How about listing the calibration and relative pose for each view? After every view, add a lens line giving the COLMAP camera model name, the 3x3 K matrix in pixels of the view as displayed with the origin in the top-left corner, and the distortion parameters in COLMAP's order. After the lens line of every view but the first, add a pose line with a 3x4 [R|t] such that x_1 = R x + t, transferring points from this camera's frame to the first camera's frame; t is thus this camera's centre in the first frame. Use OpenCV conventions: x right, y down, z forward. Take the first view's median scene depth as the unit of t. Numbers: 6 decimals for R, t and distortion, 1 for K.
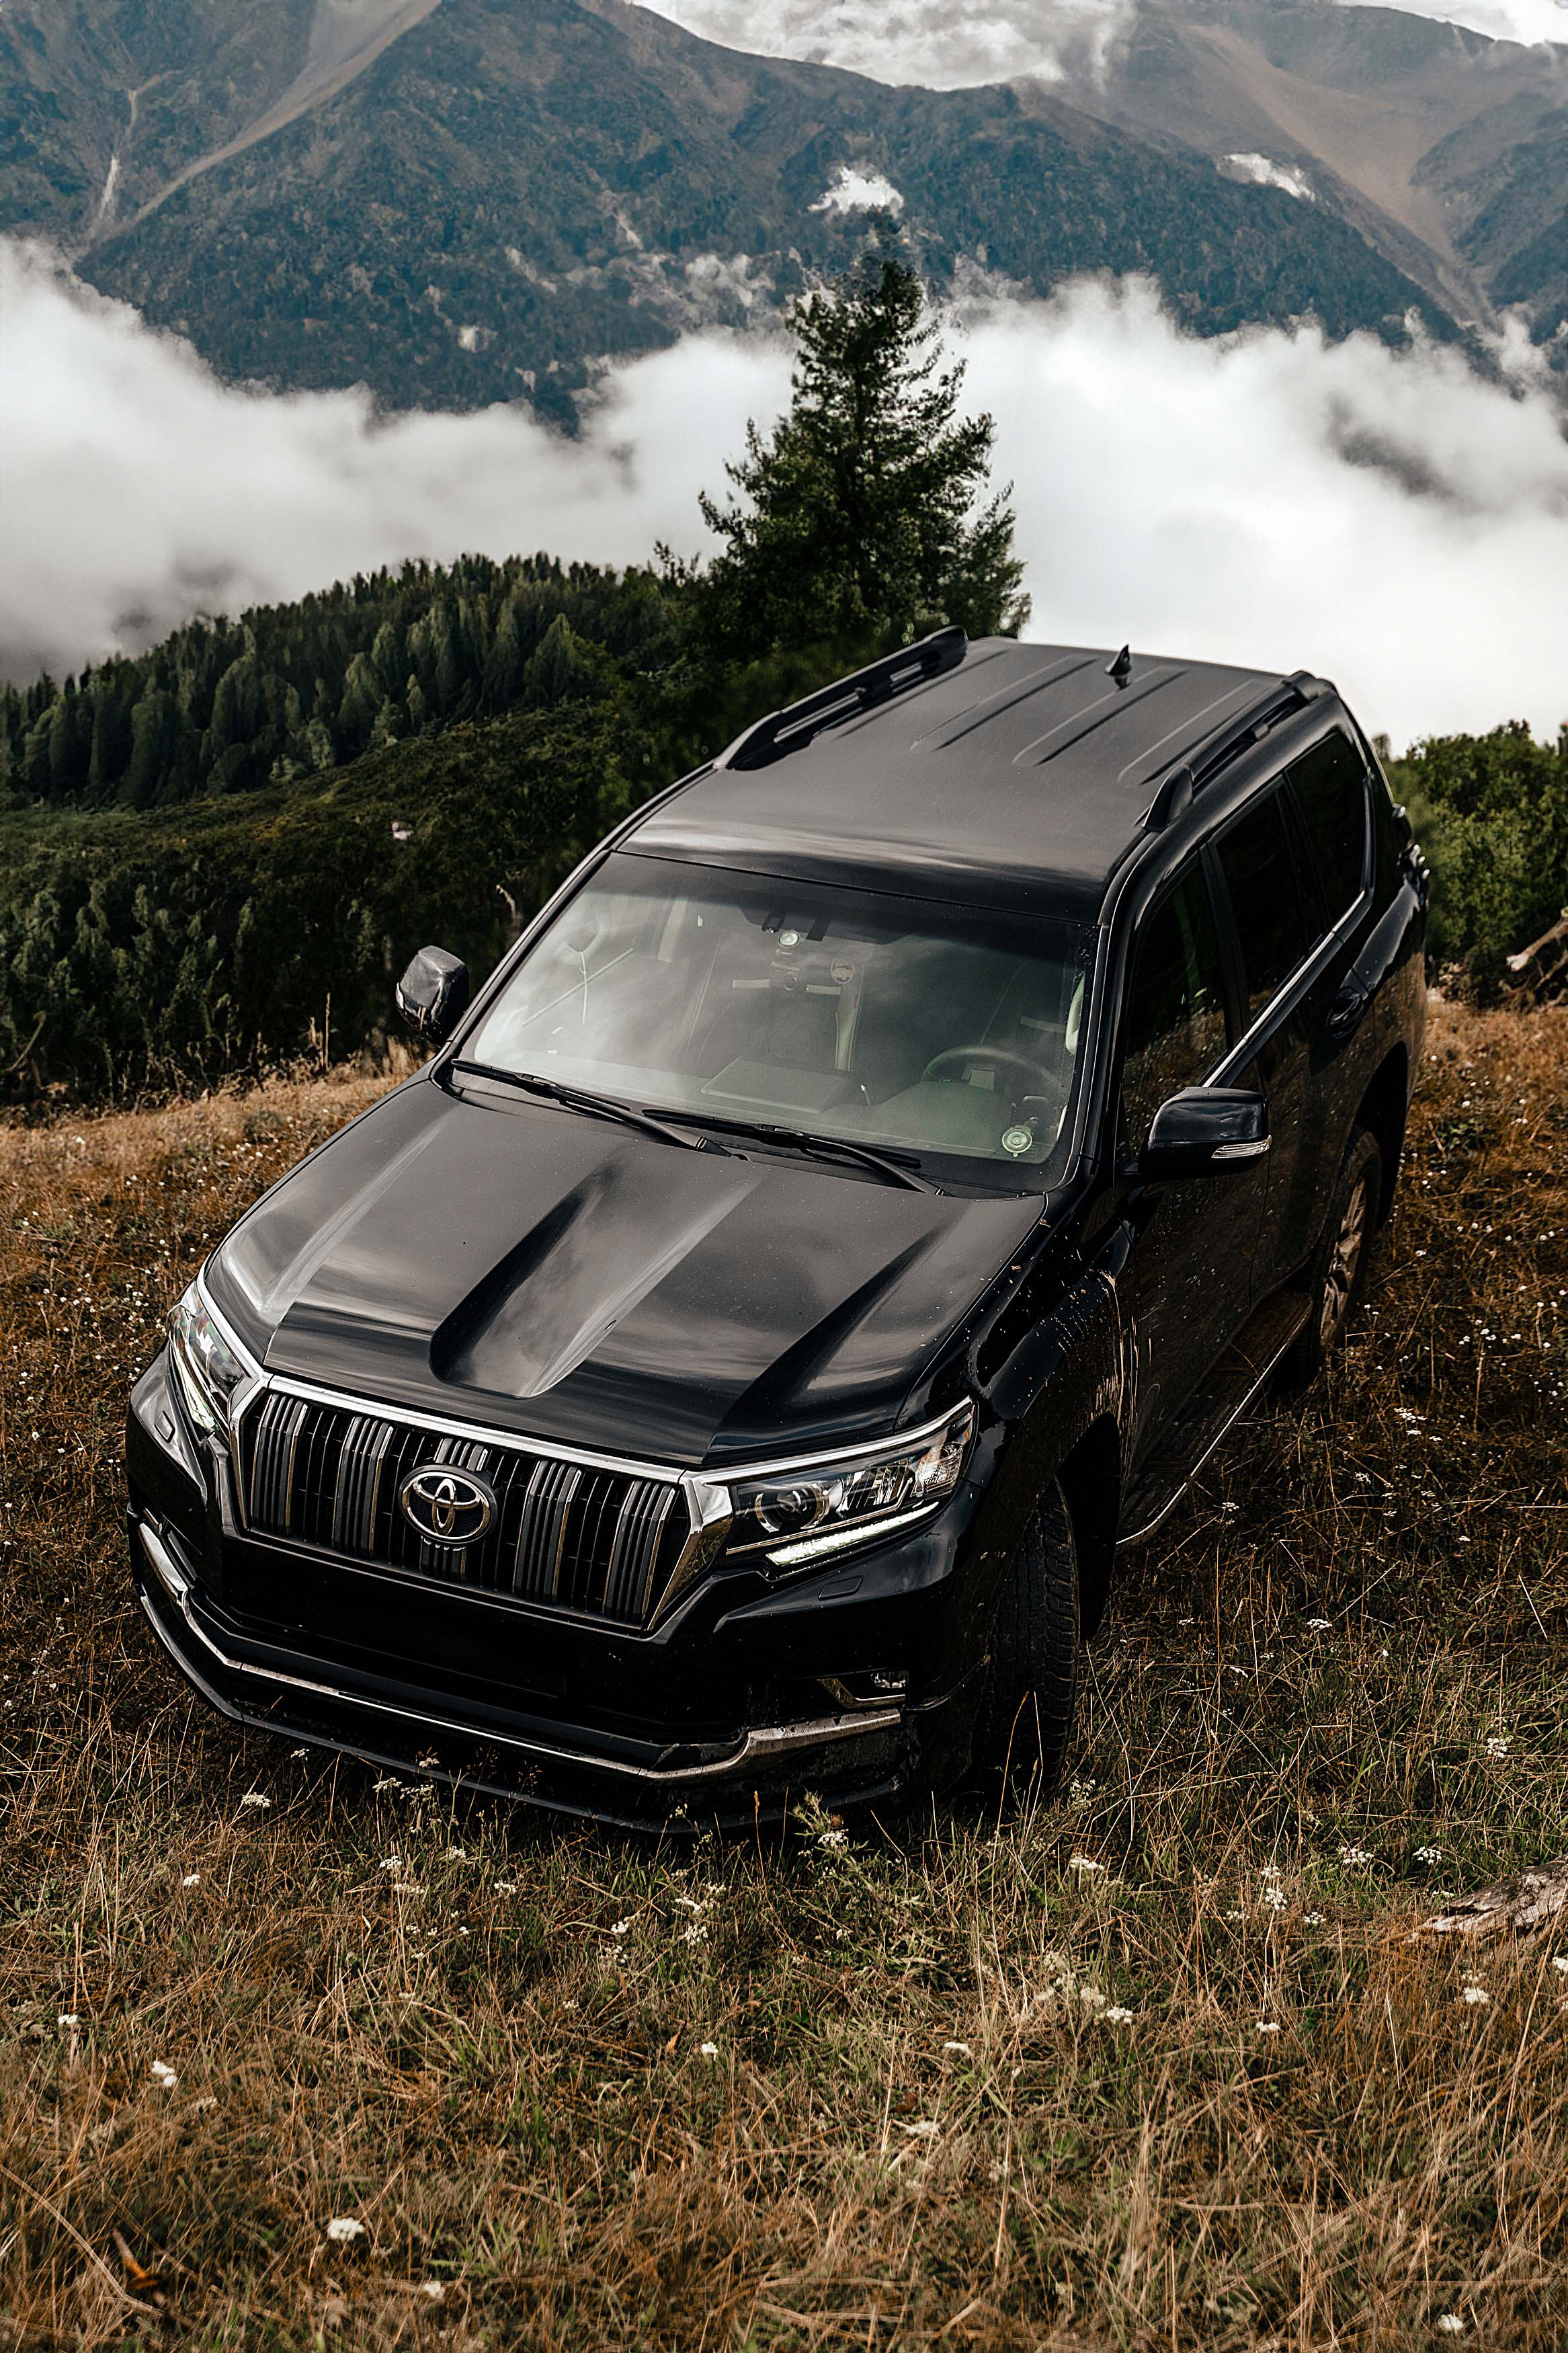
lens RADIAL K [[3358.1, 0, 800.4], [0, 3358.1, 1171.1], [0, 0, 1]] dist [-0.041779, 0.000000]
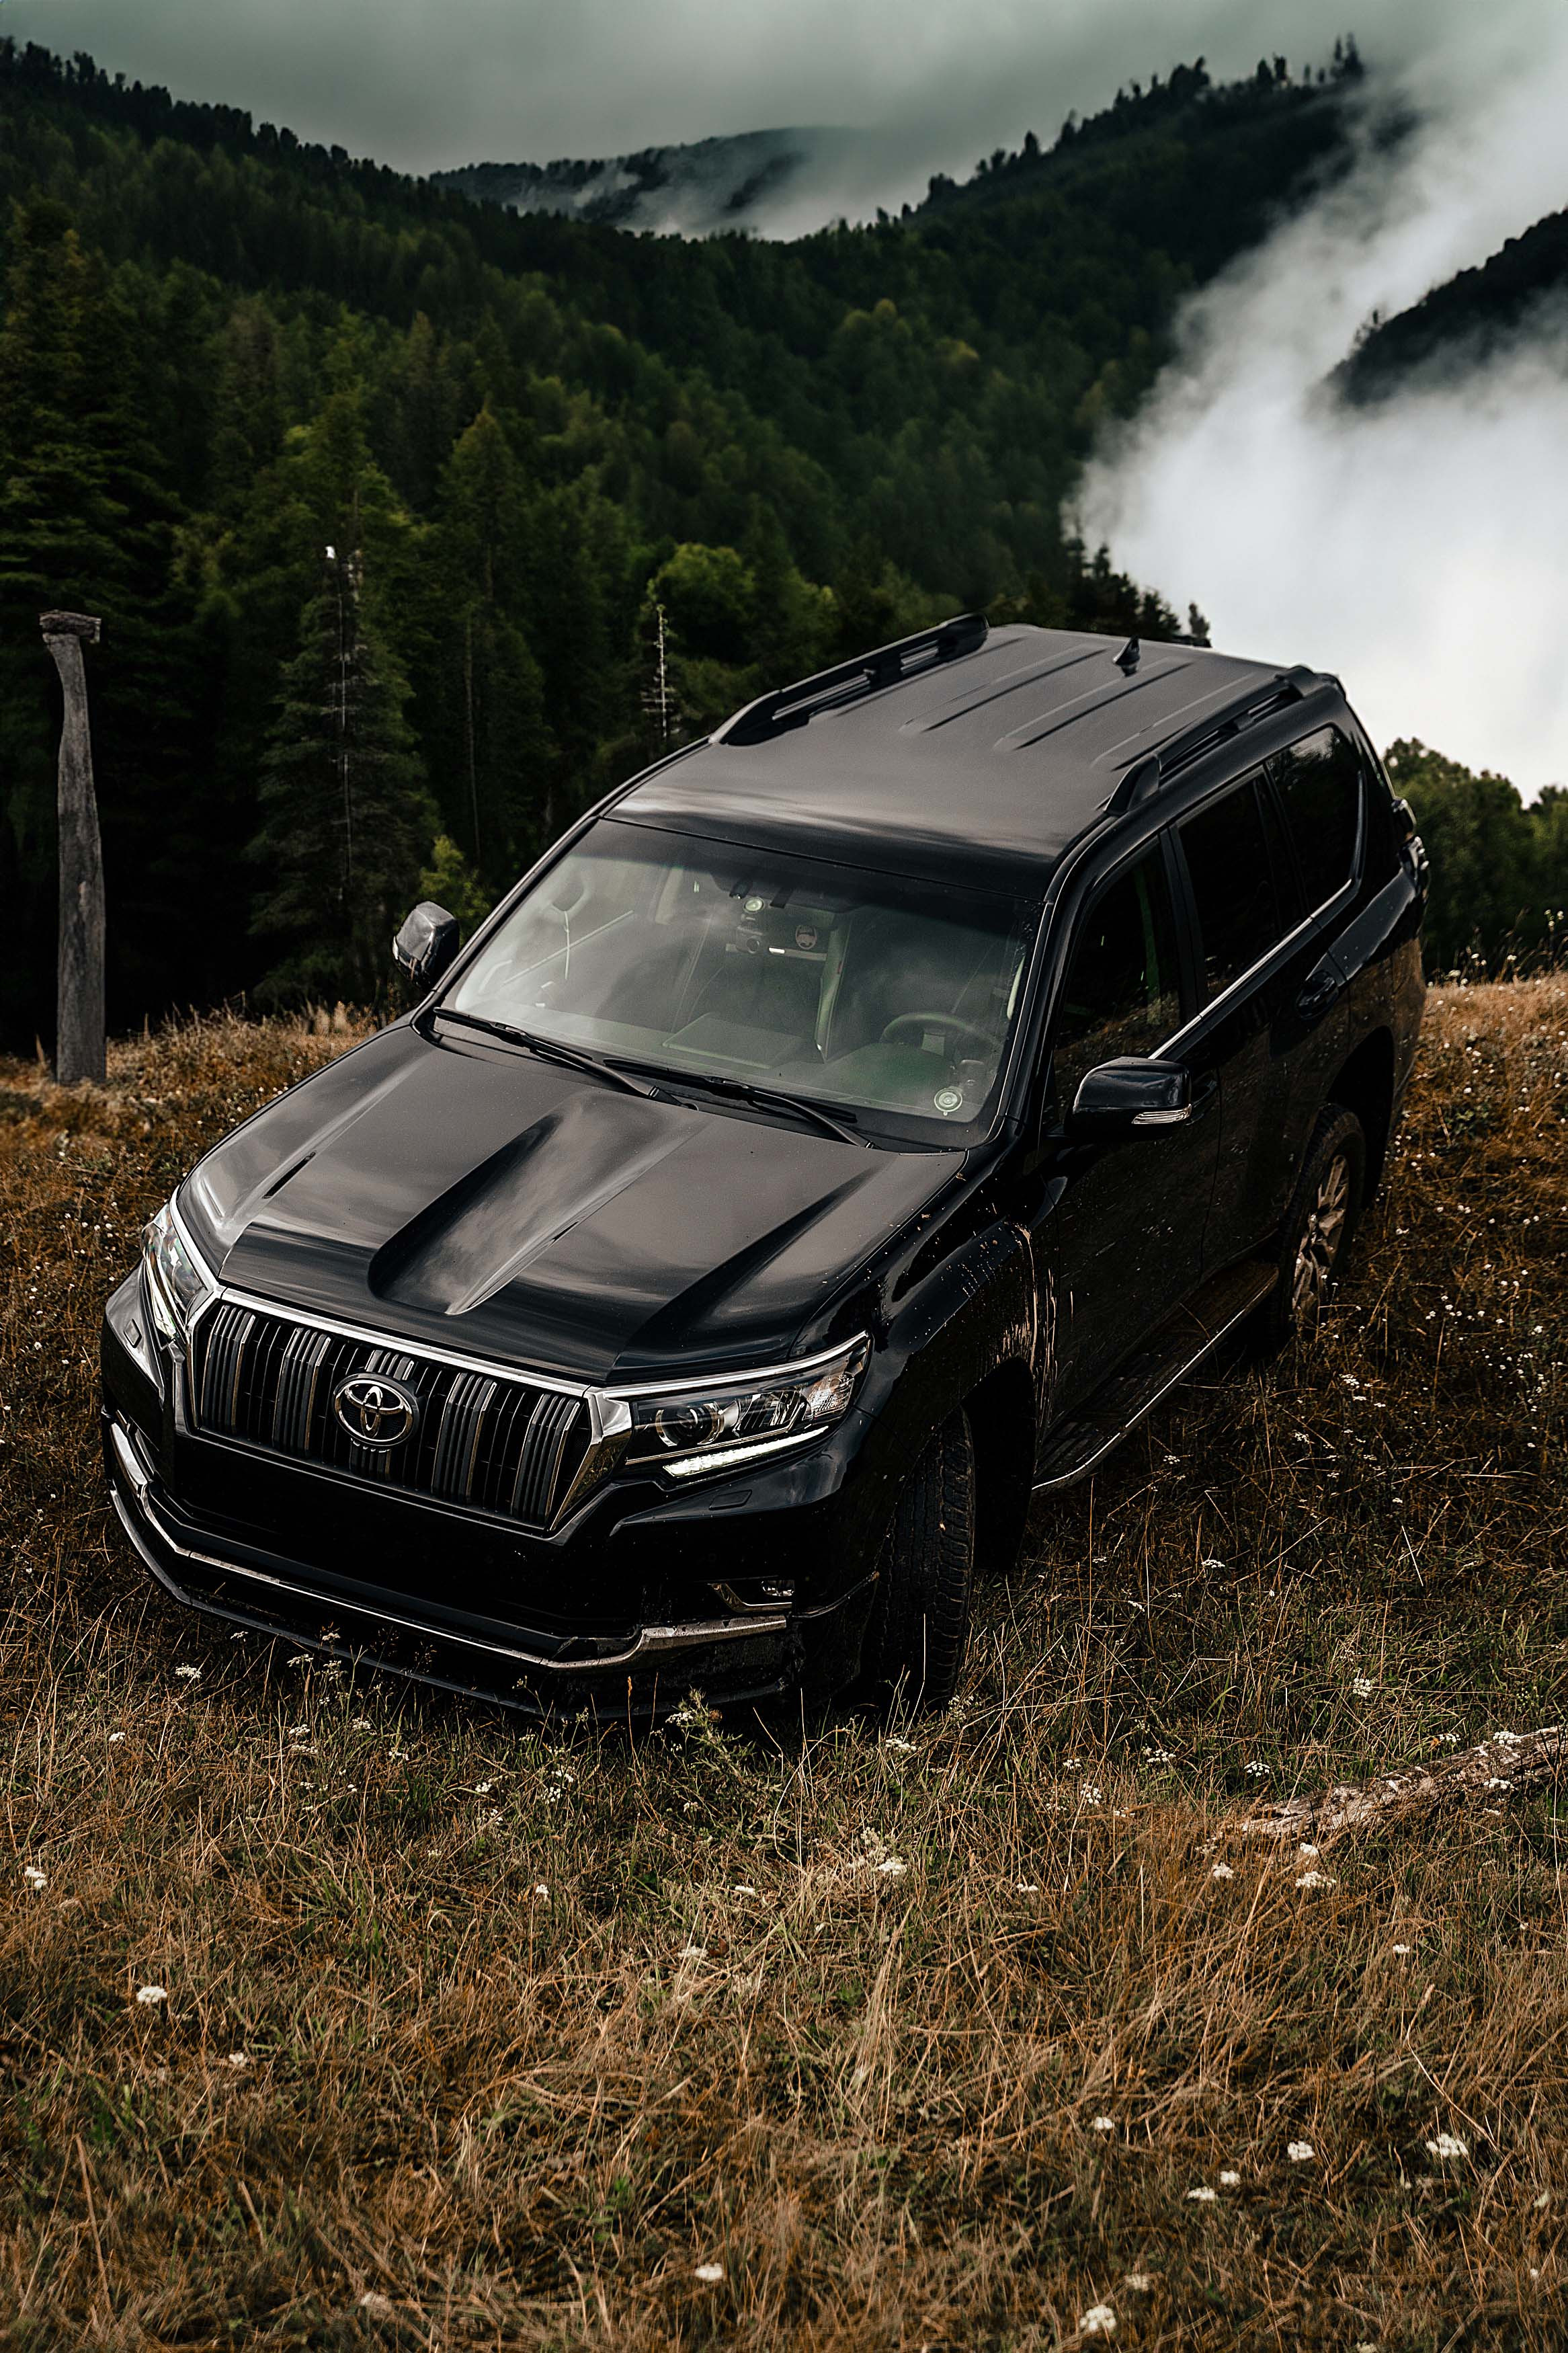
lens RADIAL K [[3424.0, 0, 791.7], [0, 3424.0, 1168.2], [0, 0, 1]] dist [-0.023145, 0.000000]
pose [[0.998156, 0.035225, -0.049438, 0.077975], [-0.035024, 0.999374, 0.004931, 0.010047], [0.049581, -0.003191, 0.998765, -0.098596]]
